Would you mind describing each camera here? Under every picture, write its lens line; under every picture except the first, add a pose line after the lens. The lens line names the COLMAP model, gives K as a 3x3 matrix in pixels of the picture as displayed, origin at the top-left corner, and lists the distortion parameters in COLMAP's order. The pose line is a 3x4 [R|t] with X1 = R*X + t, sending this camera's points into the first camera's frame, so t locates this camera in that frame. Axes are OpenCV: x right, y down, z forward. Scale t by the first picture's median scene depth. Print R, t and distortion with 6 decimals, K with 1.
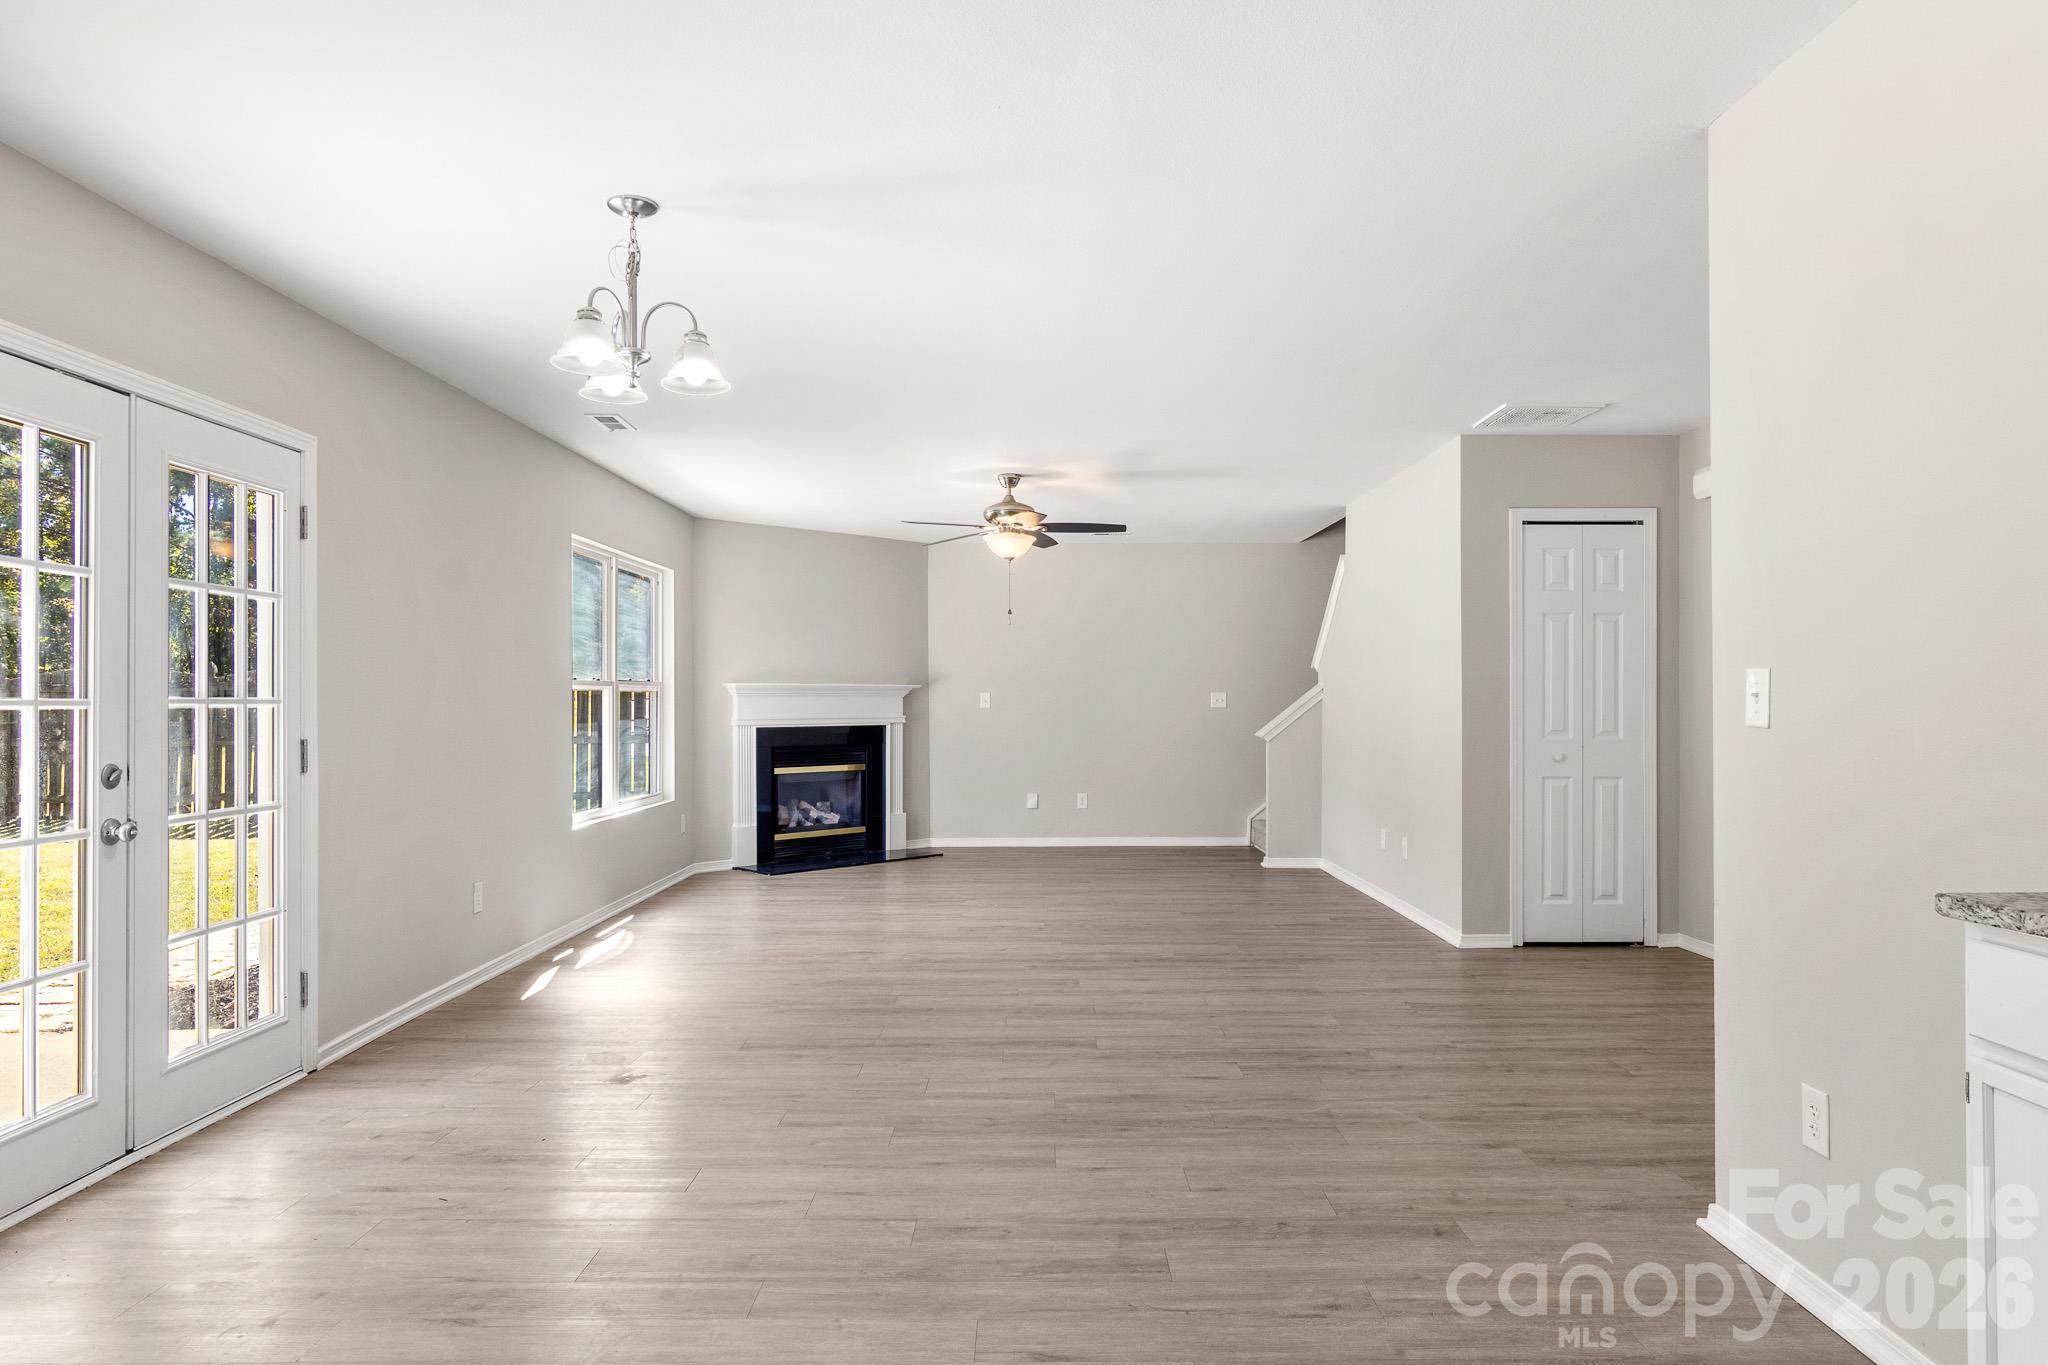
lens RADIAL K [[1236.0, 0, 1022.1], [0, 1236.0, 691.7], [0, 0, 1]] dist [0.005257, 0.001976]
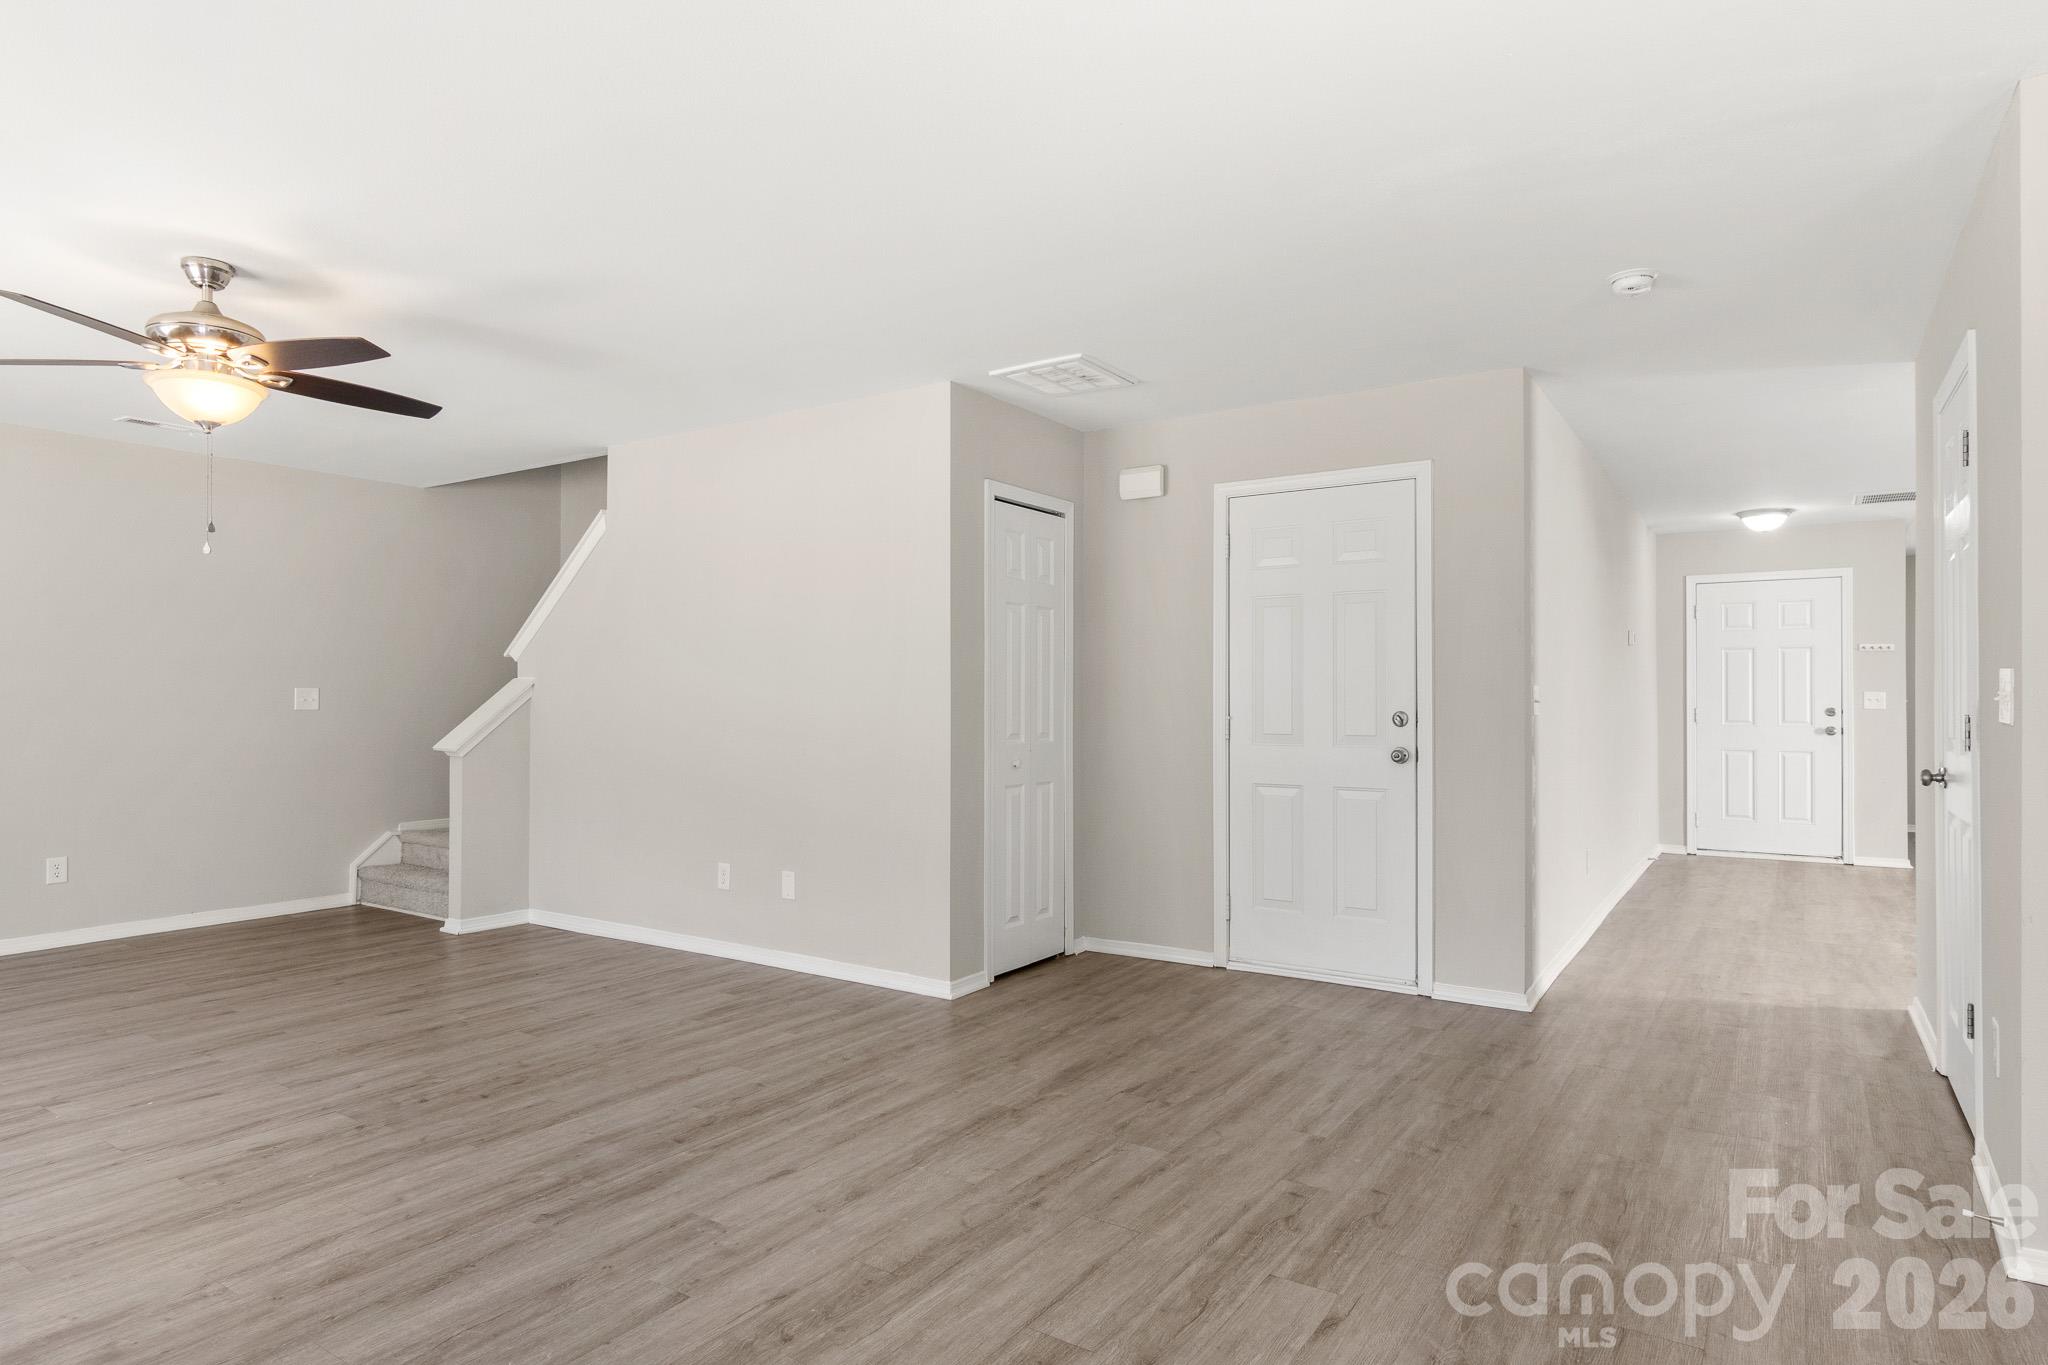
lens RADIAL K [[1157.4, 0, 1028.7], [0, 1157.4, 693.2], [0, 0, 1]] dist [-0.002414, 0.001988]
pose [[0.553287, 0.006416, 0.832966, -0.183218], [-0.007498, 0.999968, -0.002722, 0.002717], [-0.832957, -0.004739, 0.553318, 0.366775]]
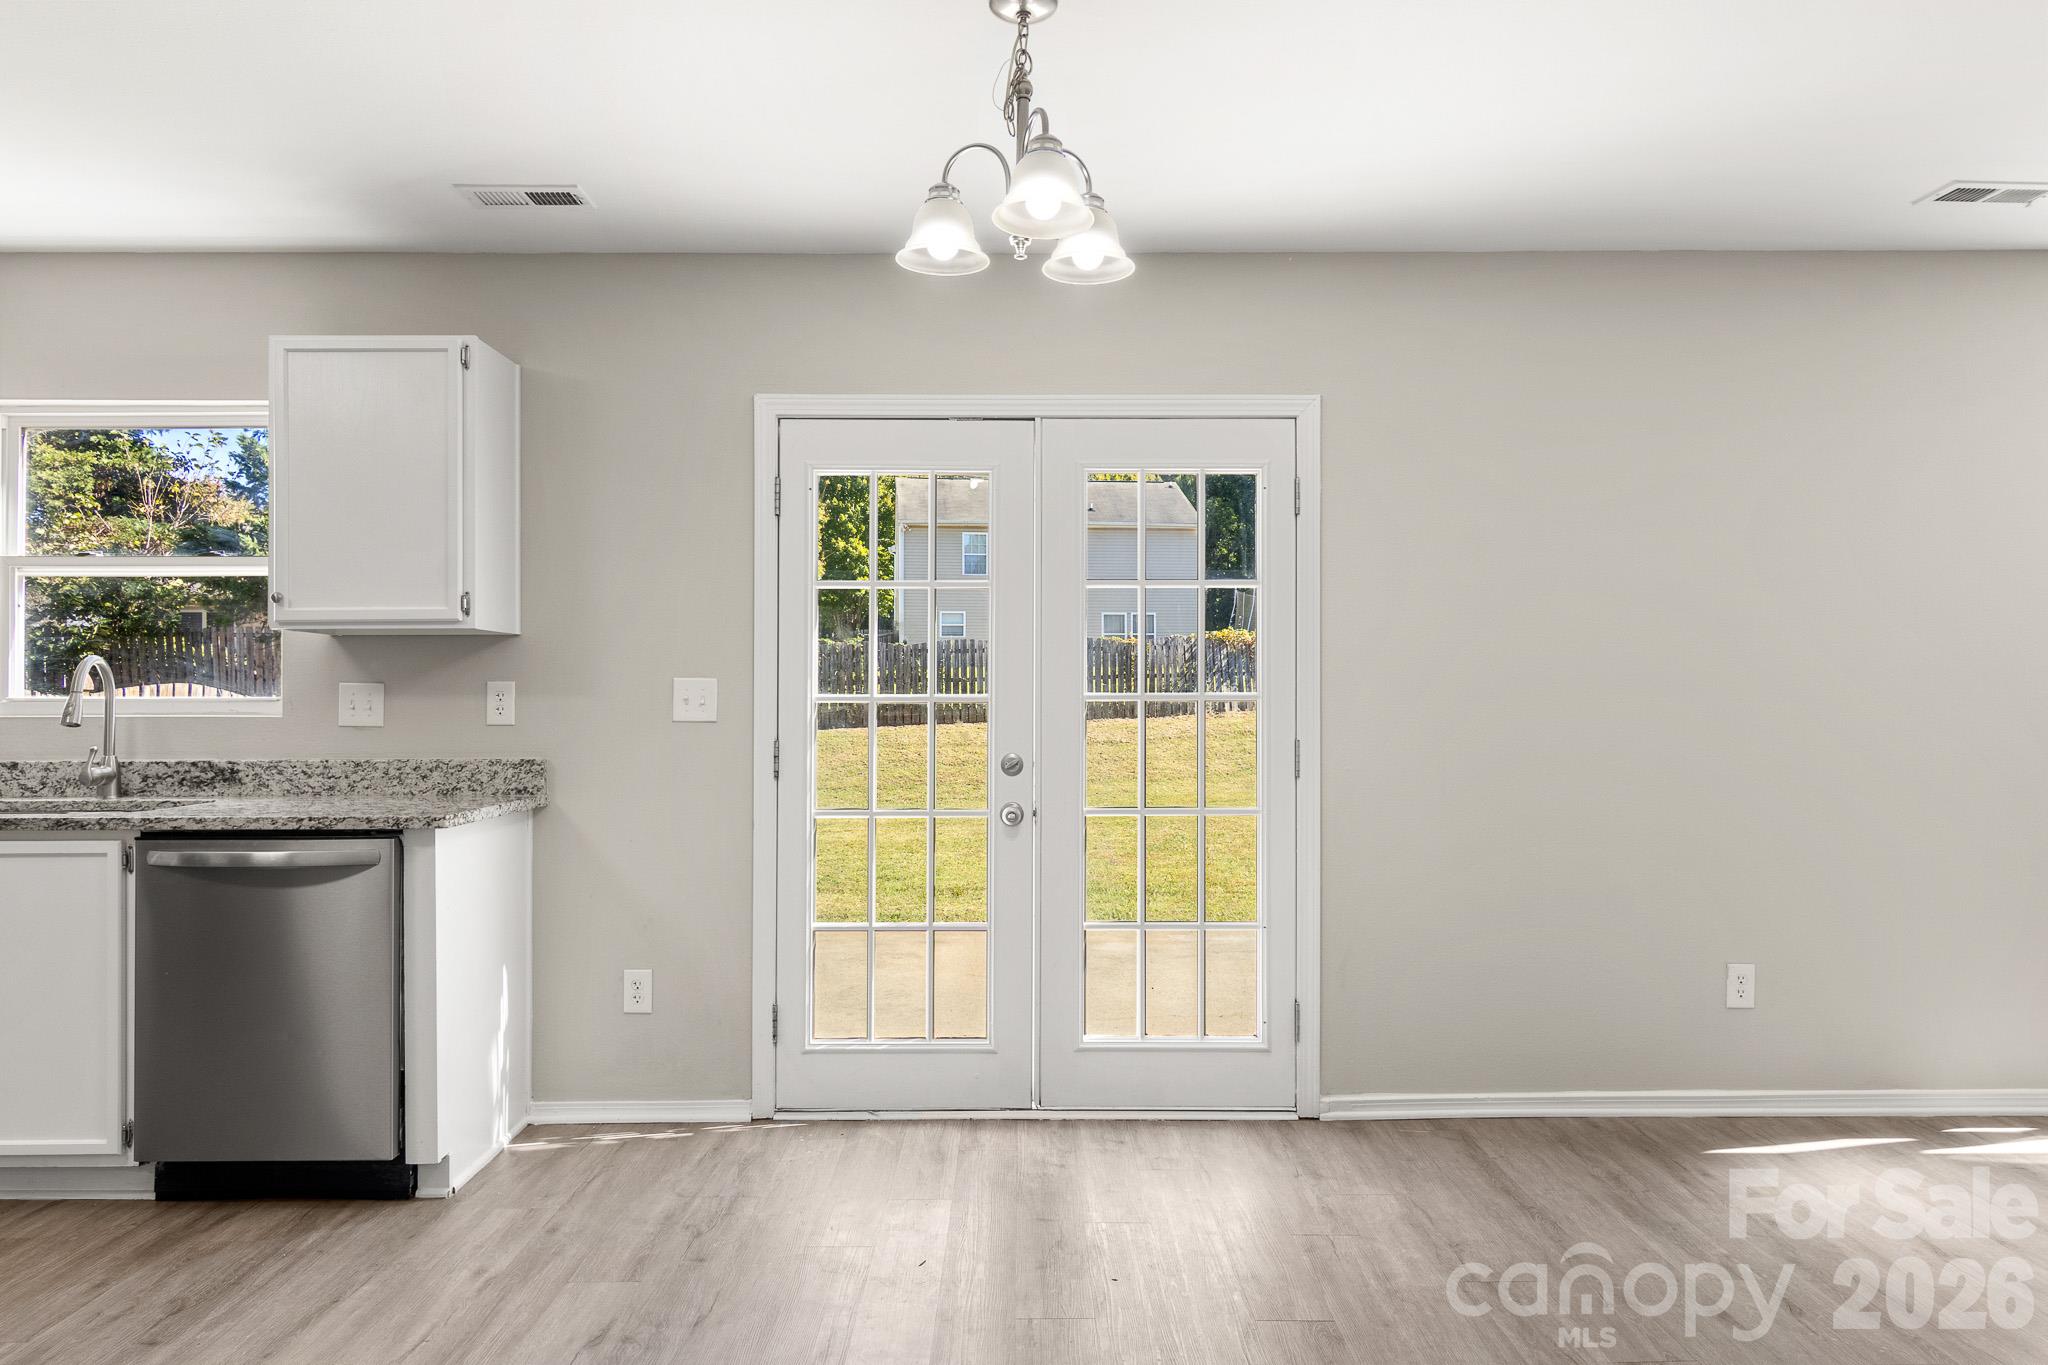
lens RADIAL K [[1291.8, 0, 1039.8], [0, 1291.8, 677.2], [0, 0, 1]] dist [0.006920, -0.001581]
pose [[0.019674, -0.011957, -0.999735, 0.158634], [0.009182, 0.999888, -0.011778, 0.001319], [0.999764, -0.008948, 0.019782, 0.367222]]
